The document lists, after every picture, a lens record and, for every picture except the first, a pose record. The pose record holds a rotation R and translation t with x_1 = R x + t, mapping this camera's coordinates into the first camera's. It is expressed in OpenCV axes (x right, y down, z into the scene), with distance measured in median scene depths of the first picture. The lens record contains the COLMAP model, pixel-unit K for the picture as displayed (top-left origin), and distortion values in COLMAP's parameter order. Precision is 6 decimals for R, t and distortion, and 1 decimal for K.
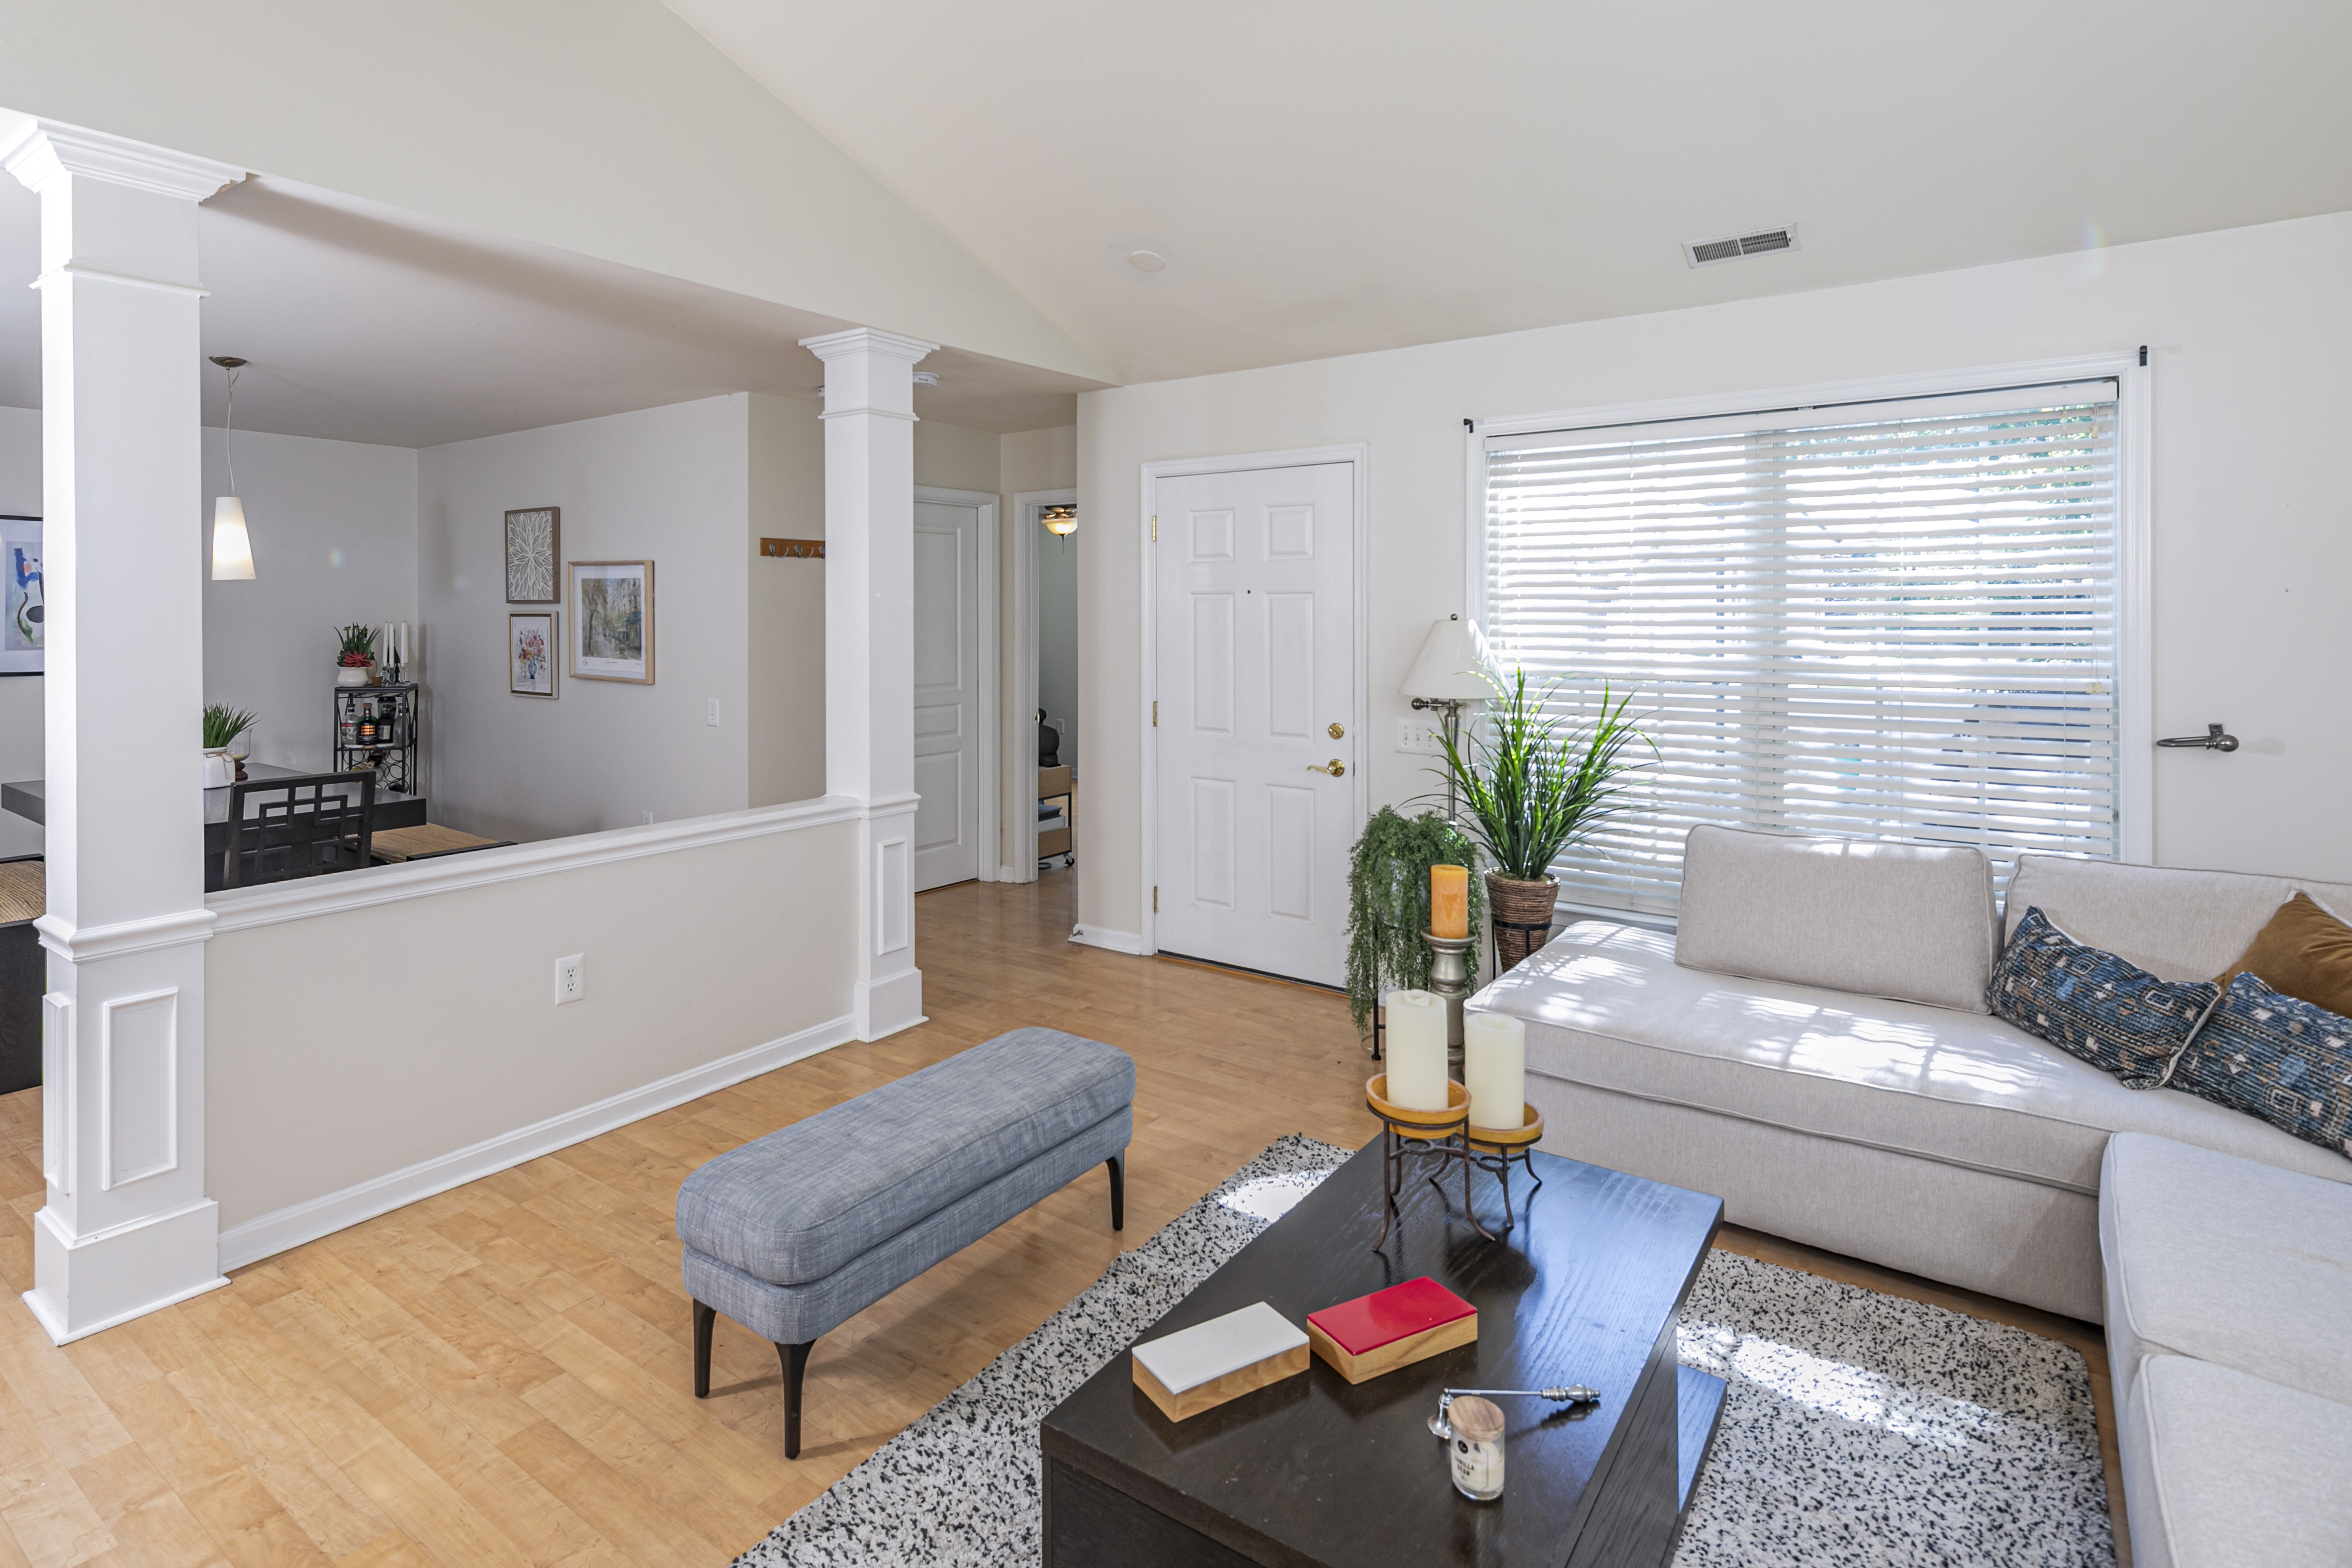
lens RADIAL K [[1188.0, 0, 1100.3], [0, 1188.0, 621.8], [0, 0, 1]] dist [0.000762, -0.004888]
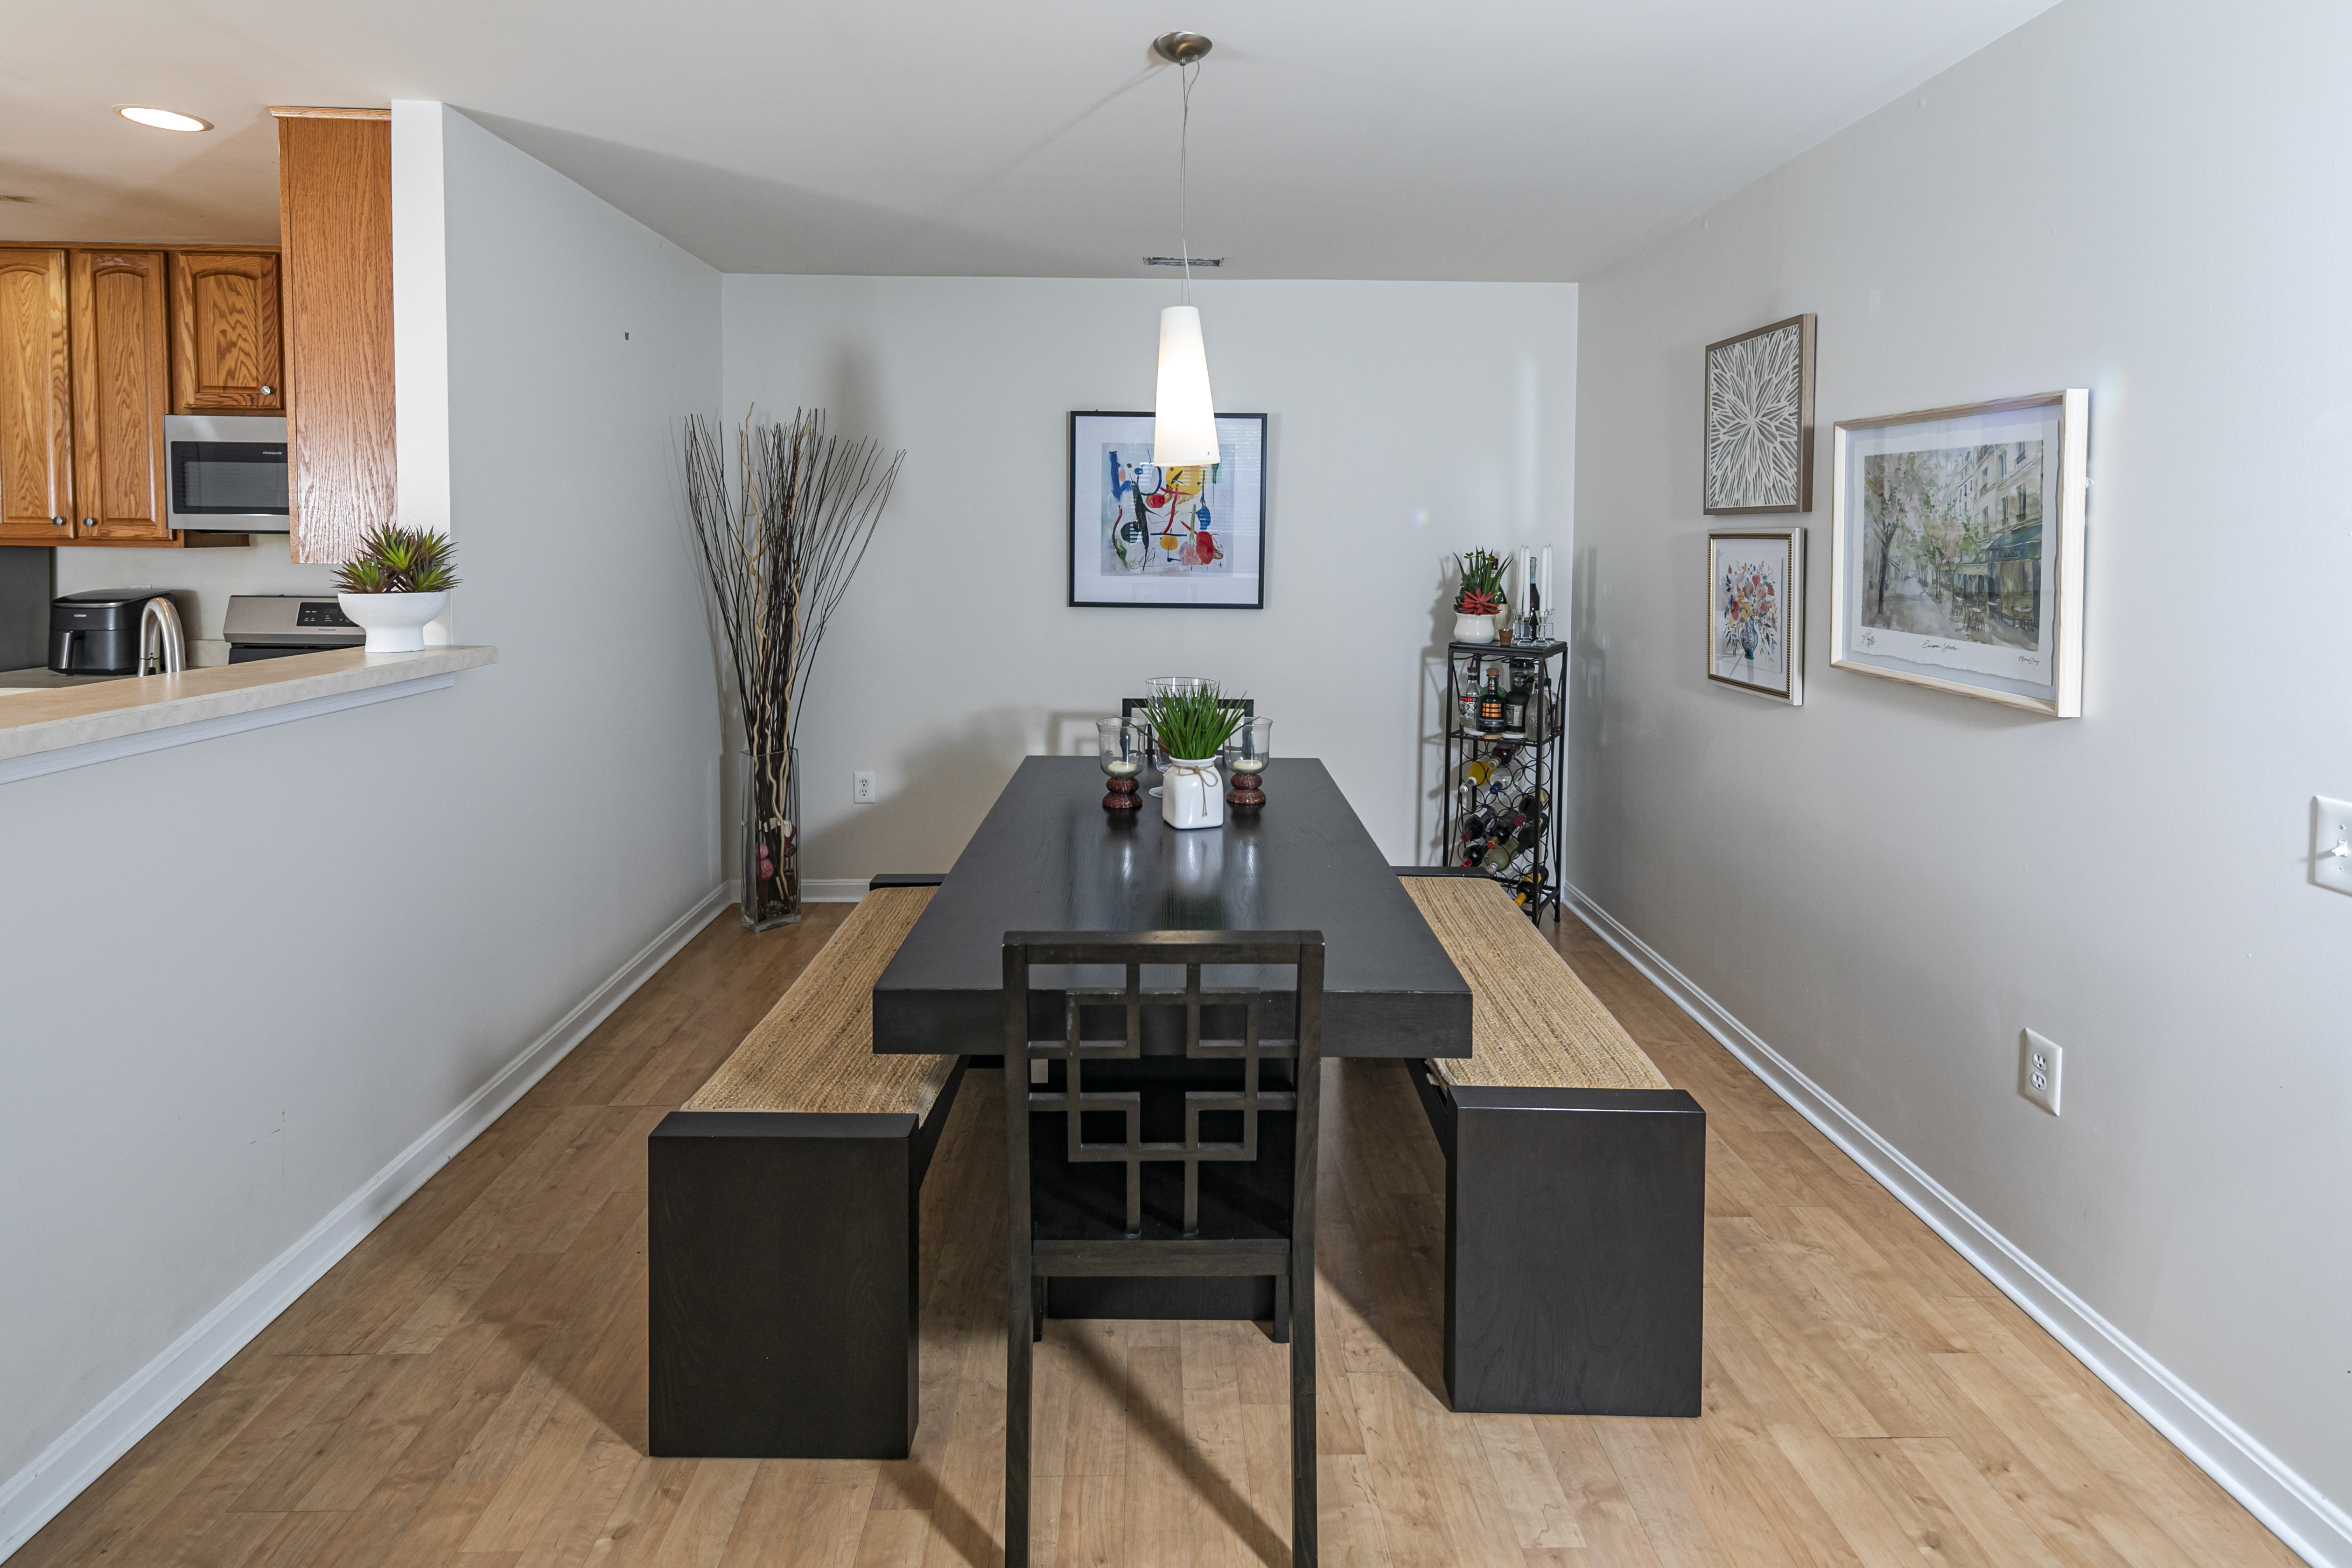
lens RADIAL K [[1147.9, 0, 1150.4], [0, 1147.9, 574.2], [0, 0, 1]] dist [0.013047, -0.001682]
pose [[0.599527, 0.032328, -0.799701, -0.516167], [-0.016415, 0.999470, 0.028097, 0.001781], [0.800186, -0.003718, 0.599741, 1.082304]]
